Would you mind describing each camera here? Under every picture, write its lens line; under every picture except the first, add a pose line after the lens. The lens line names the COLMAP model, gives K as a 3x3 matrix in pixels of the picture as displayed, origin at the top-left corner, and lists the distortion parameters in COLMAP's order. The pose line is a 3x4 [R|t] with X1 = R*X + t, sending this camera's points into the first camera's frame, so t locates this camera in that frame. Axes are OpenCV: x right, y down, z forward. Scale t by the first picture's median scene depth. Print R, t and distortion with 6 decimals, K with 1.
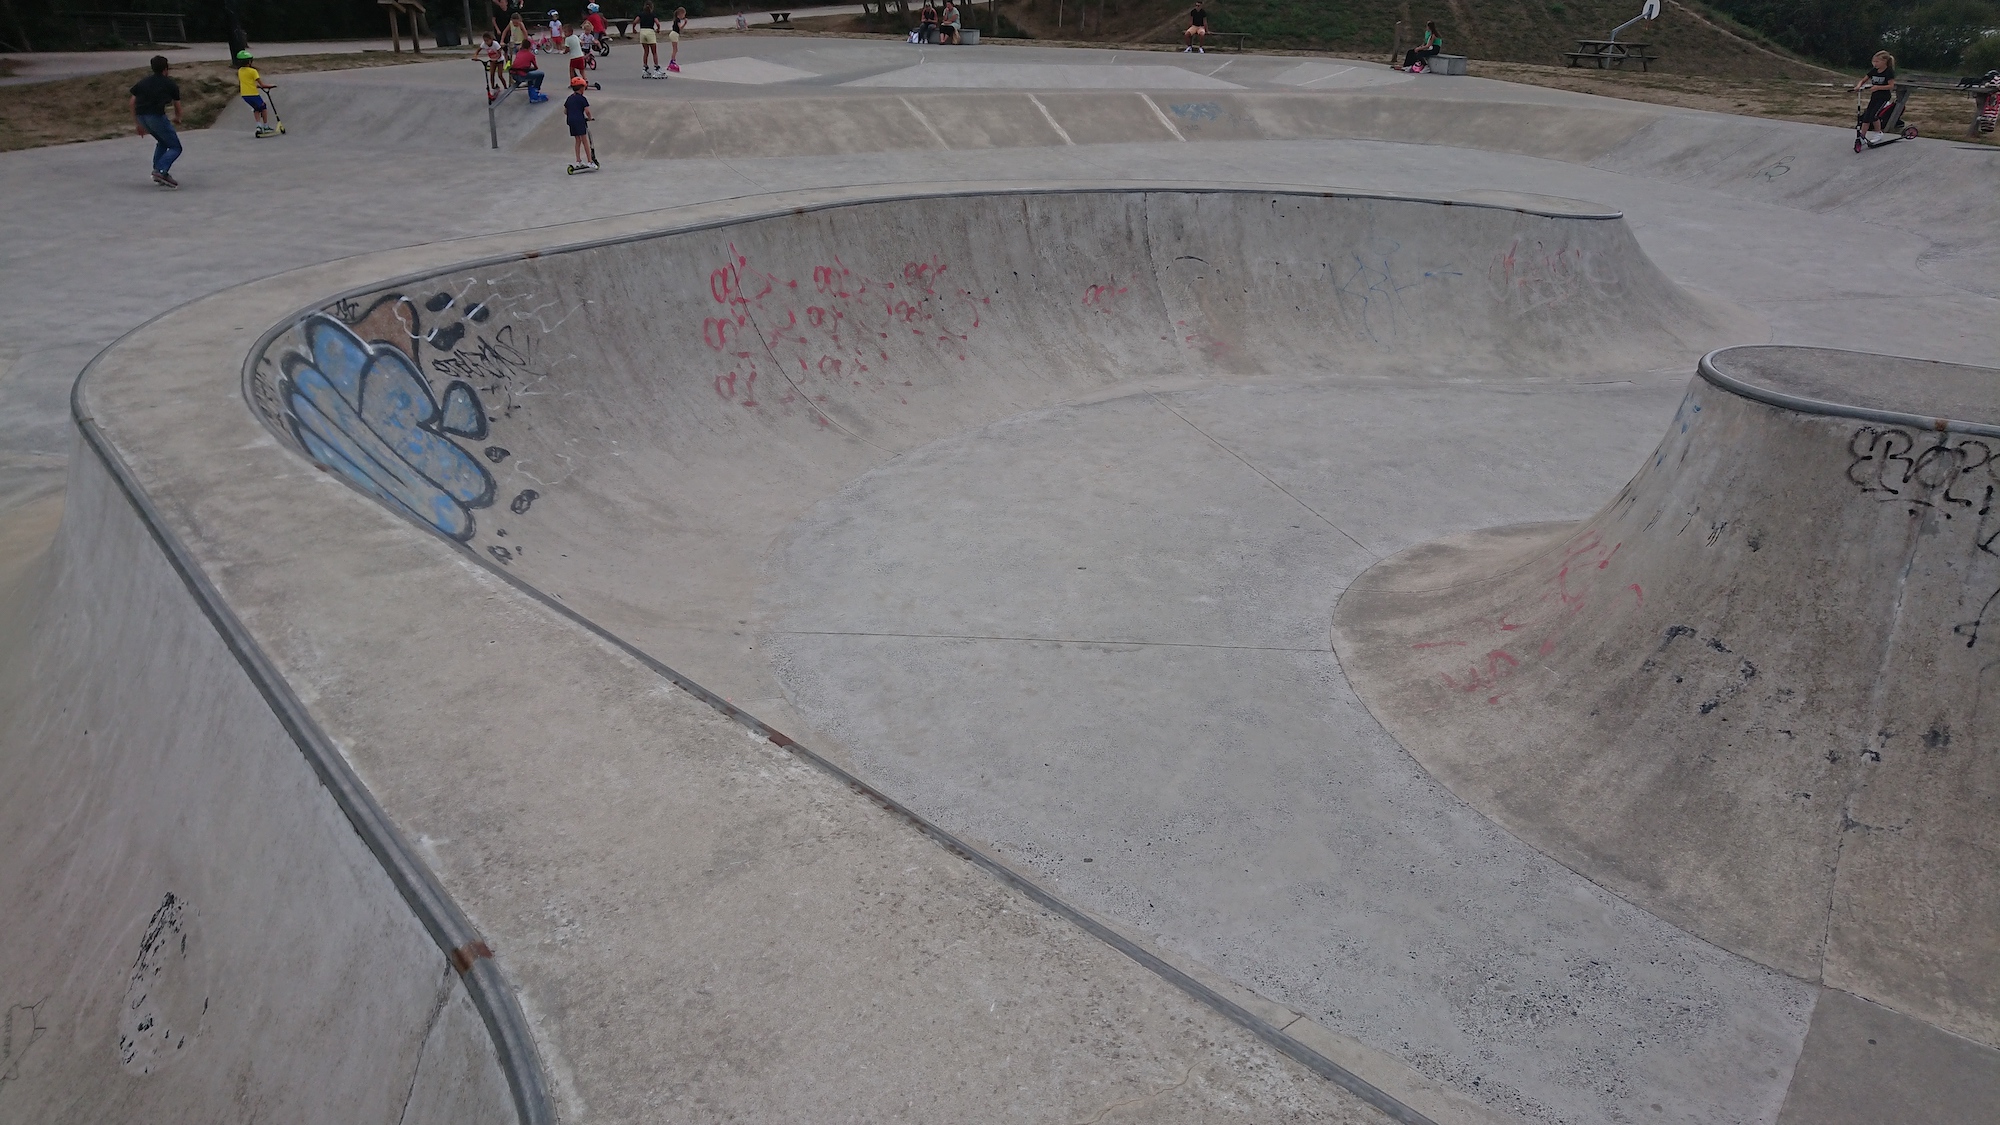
lens RADIAL K [[1367.2, 0, 1002.4], [0, 1367.2, 567.2], [0, 0, 1]] dist [-0.004749, 0.012112]
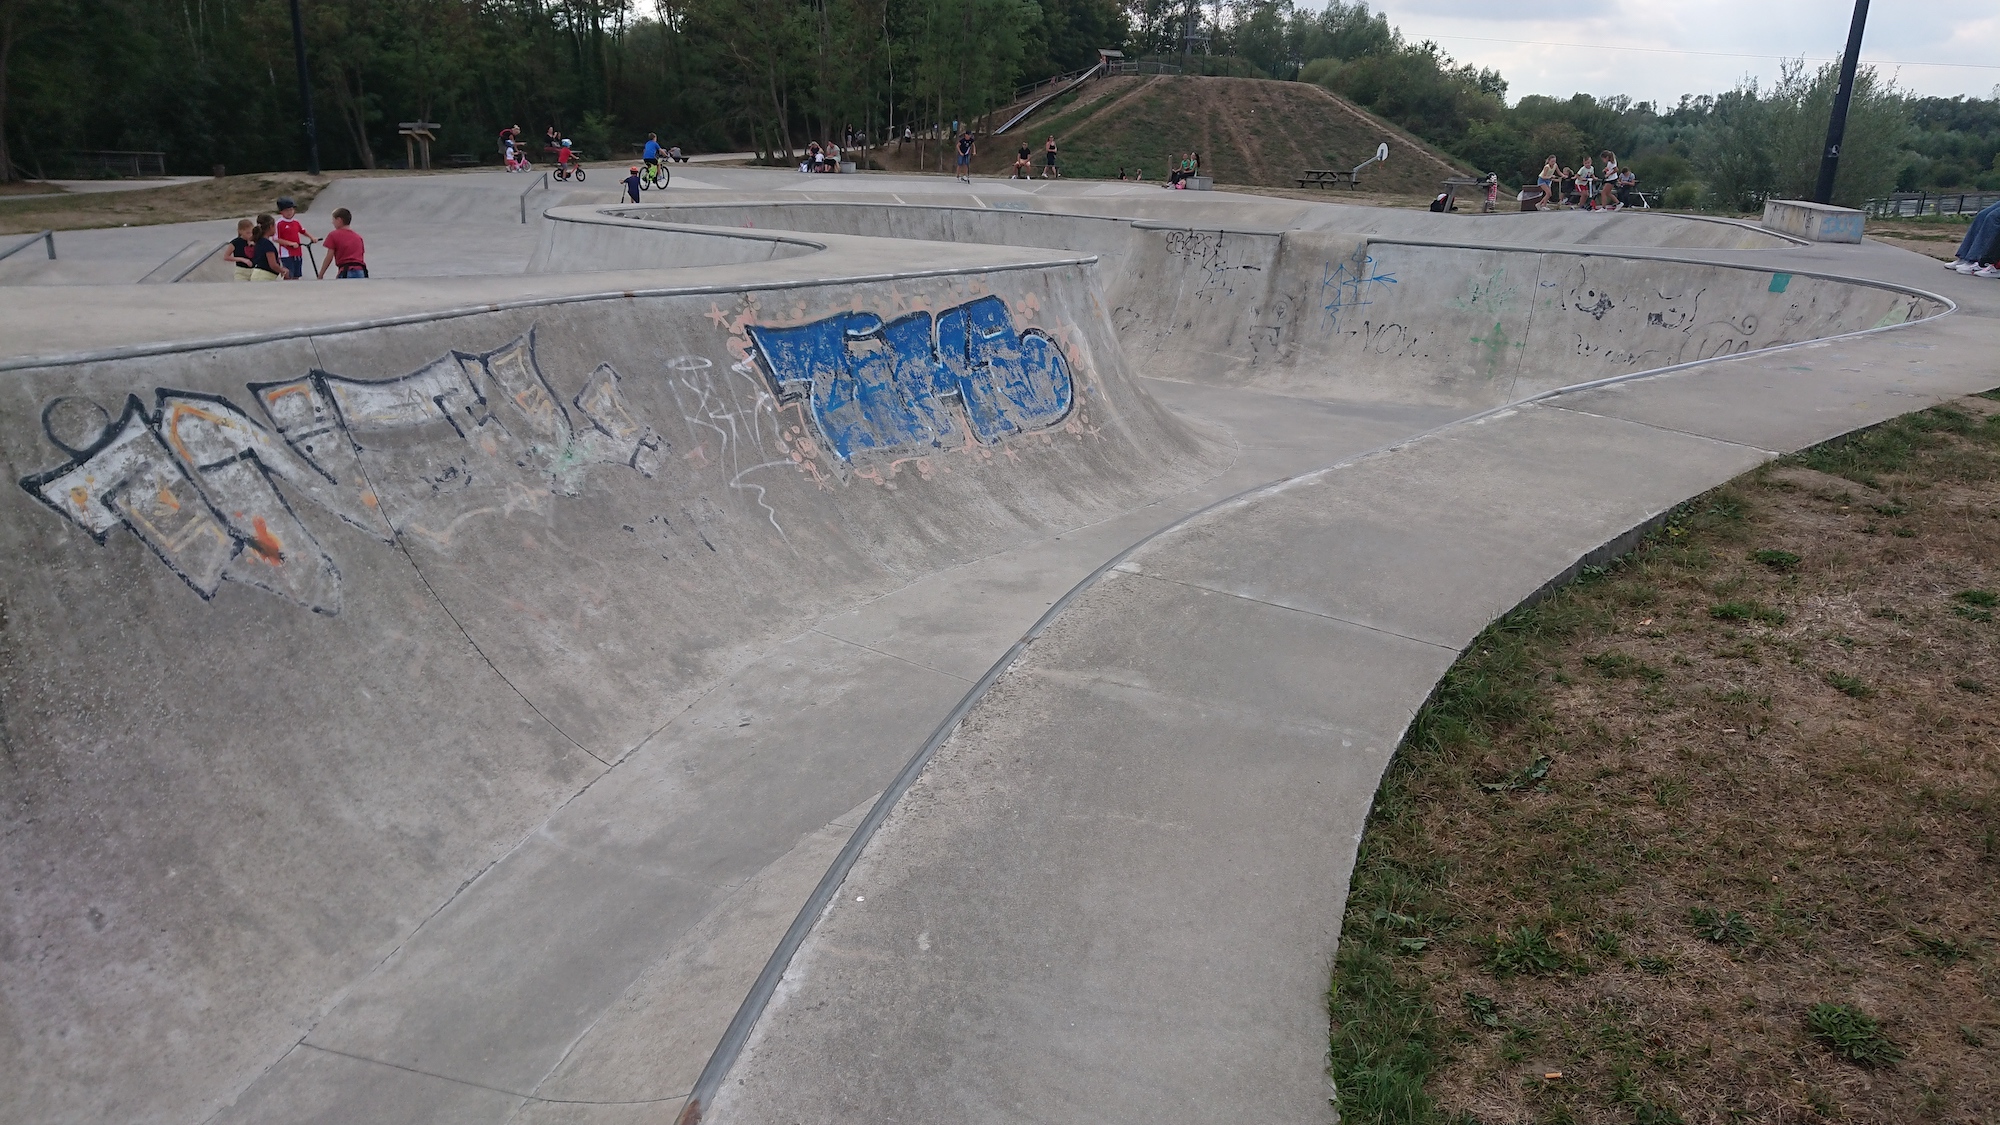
lens RADIAL K [[1367.2, 0, 995.9], [0, 1367.2, 563.2], [0, 0, 1]] dist [-0.004749, 0.012112]
pose [[0.996249, -0.019036, 0.084411, -0.003846], [0.027939, 0.994019, -0.105575, 0.508331], [-0.081896, 0.107537, 0.990822, -1.016211]]
